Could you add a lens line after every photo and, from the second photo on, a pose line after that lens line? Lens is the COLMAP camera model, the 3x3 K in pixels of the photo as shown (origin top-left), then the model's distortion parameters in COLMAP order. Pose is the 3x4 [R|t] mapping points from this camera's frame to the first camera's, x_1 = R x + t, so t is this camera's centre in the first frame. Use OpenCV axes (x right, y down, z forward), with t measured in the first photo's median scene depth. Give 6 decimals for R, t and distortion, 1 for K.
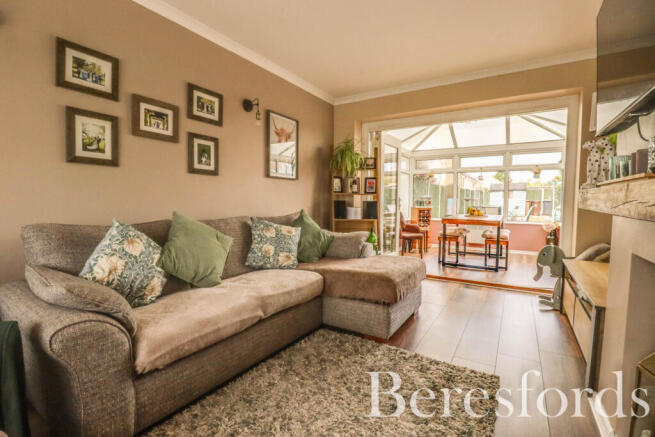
lens RADIAL K [[303.8, 0, 334.3], [0, 303.8, 218.8], [0, 0, 1]] dist [0.002164, -0.016824]
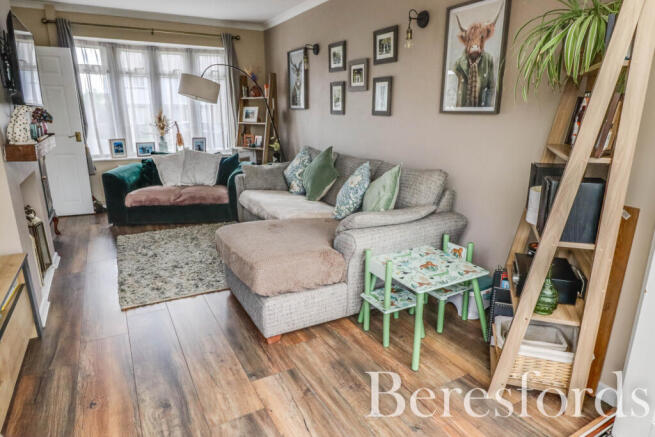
lens RADIAL K [[395.4, 0, 327.5], [0, 395.4, 218.5], [0, 0, 1]] dist [0.000881, -0.000008]
pose [[-0.499954, 0.221452, -0.837260, 0.990139], [-0.057404, 0.956156, 0.287177, -0.206900], [0.864147, 0.191638, -0.465322, 1.701118]]
